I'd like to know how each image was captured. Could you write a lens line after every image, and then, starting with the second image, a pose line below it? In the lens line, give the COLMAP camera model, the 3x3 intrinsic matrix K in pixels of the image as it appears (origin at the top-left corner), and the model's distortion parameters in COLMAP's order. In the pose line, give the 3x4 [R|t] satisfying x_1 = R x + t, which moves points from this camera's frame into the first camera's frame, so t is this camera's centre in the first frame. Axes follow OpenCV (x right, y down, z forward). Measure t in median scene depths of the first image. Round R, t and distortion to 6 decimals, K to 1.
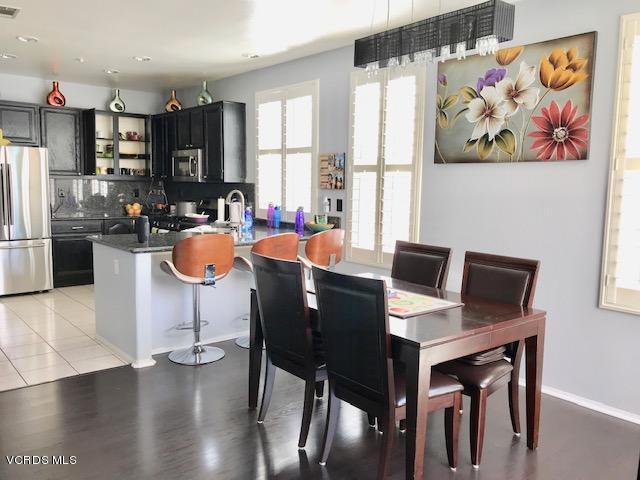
lens RADIAL K [[521.5, 0, 320.0], [0, 521.5, 240.0], [0, 0, 1]] dist [0.002733, 0.001144]
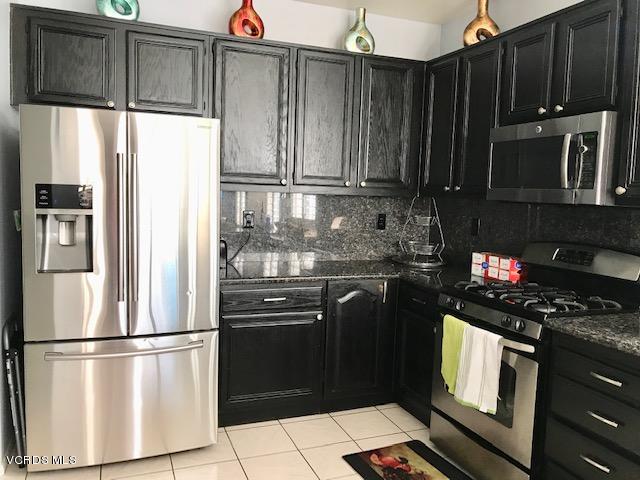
lens RADIAL K [[521.5, 0, 320.0], [0, 521.5, 240.0], [0, 0, 1]] dist [0.002733, 0.001144]
pose [[0.943919, 0.038450, -0.327930, -0.278265], [-0.047017, 0.998728, -0.018232, -0.068454], [0.326812, 0.032628, 0.944526, 0.577201]]
